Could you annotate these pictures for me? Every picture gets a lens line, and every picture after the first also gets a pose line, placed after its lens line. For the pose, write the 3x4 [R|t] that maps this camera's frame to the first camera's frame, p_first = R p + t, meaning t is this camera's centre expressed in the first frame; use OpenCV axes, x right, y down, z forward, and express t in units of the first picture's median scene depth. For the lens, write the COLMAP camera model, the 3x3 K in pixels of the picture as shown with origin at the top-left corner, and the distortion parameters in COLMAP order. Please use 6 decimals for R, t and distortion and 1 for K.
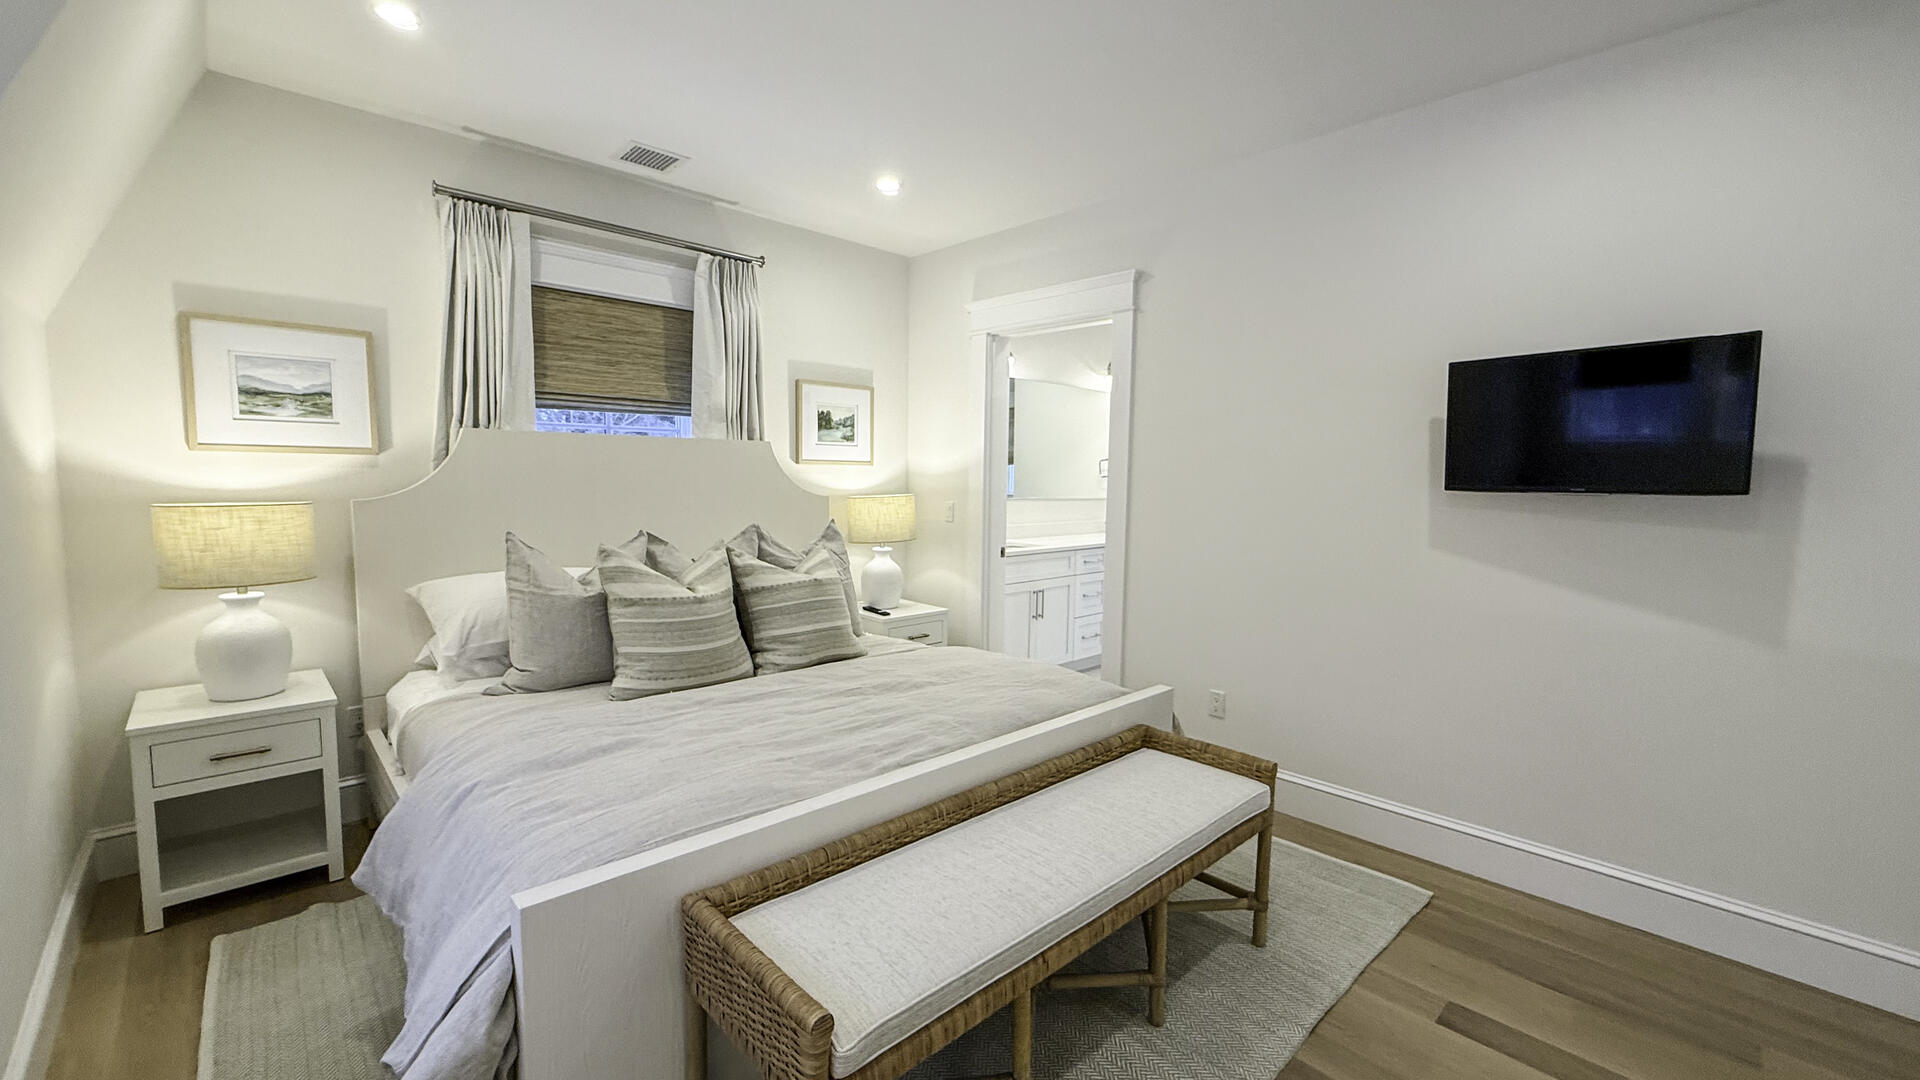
lens RADIAL K [[768.6, 0, 956.5], [0, 768.6, 542.9], [0, 0, 1]] dist [0.001947, -0.000262]
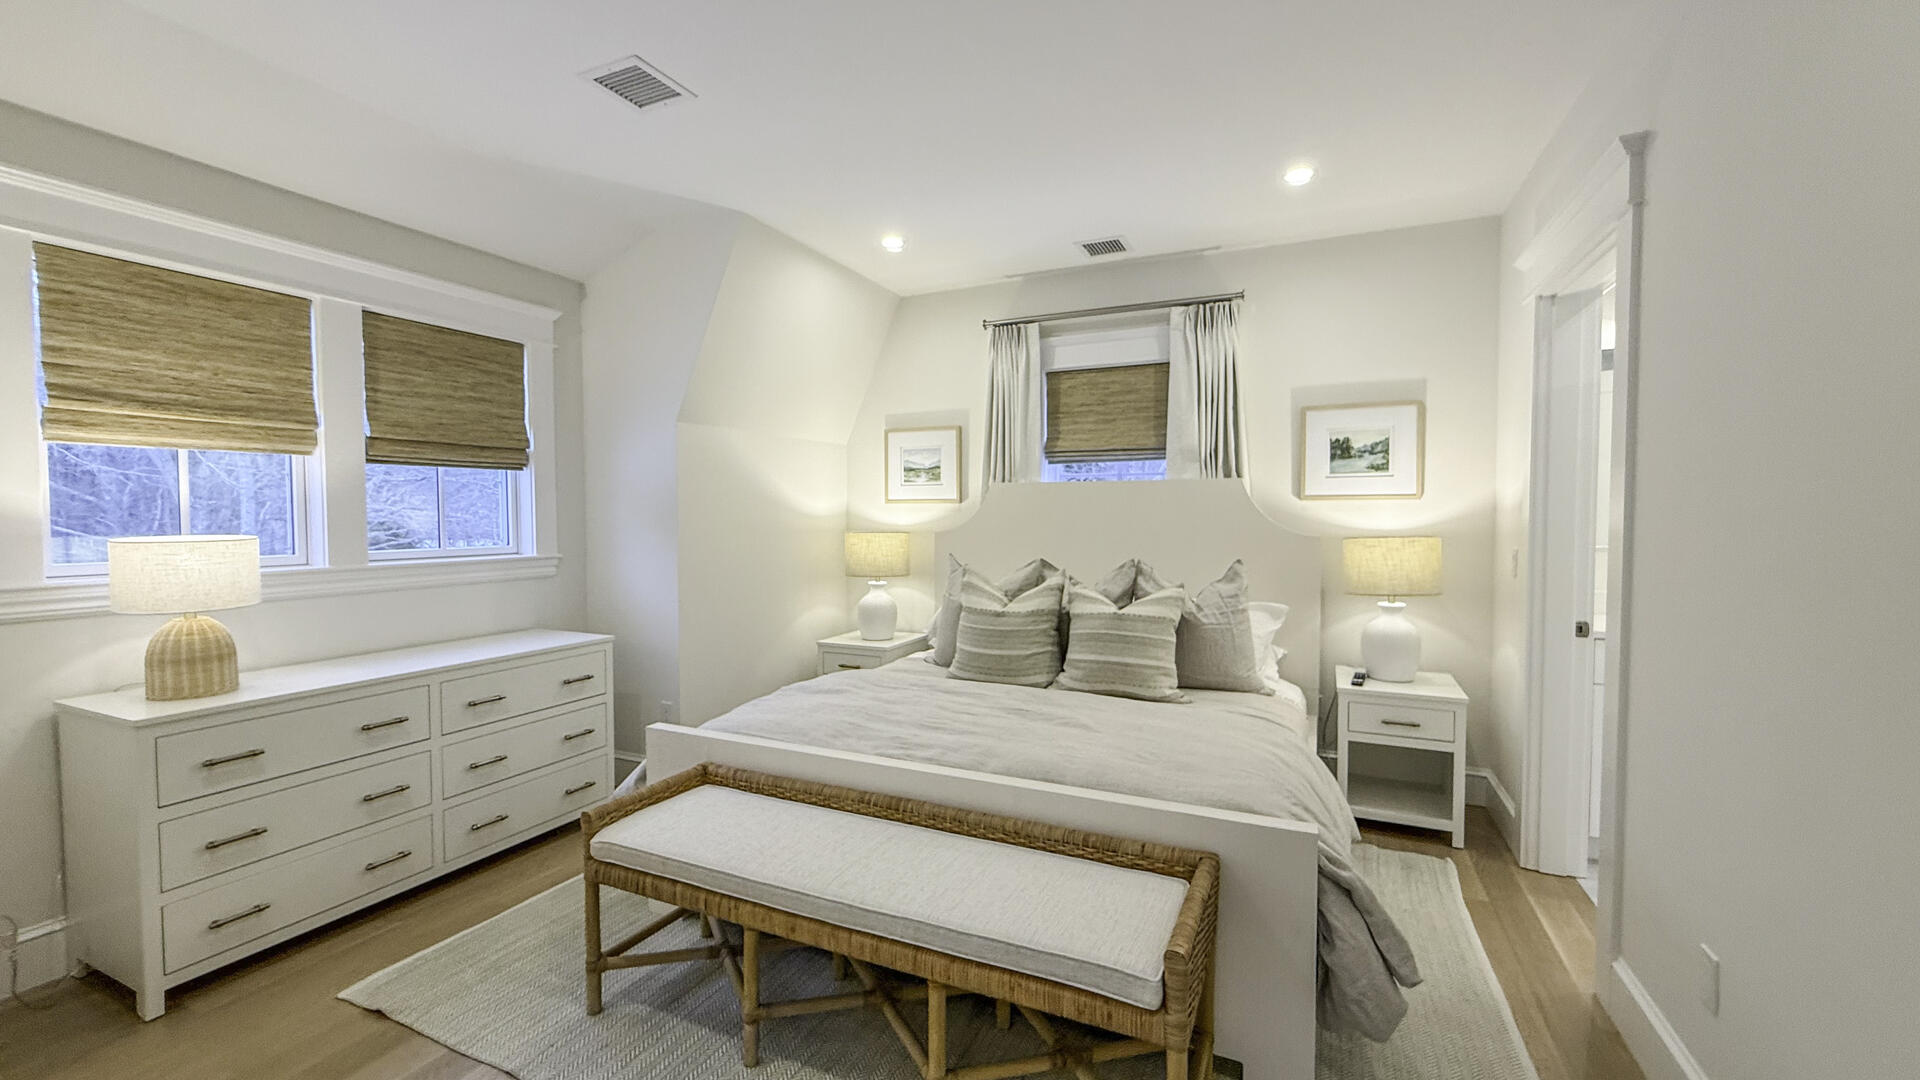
lens RADIAL K [[768.6, 0, 953.1], [0, 768.6, 537.8], [0, 0, 1]] dist [0.001947, -0.000262]
pose [[0.362774, 0.013281, -0.931782, 0.597525], [-0.078188, 0.996806, -0.016234, -0.015990], [0.928591, 0.078744, 0.362654, 0.371086]]
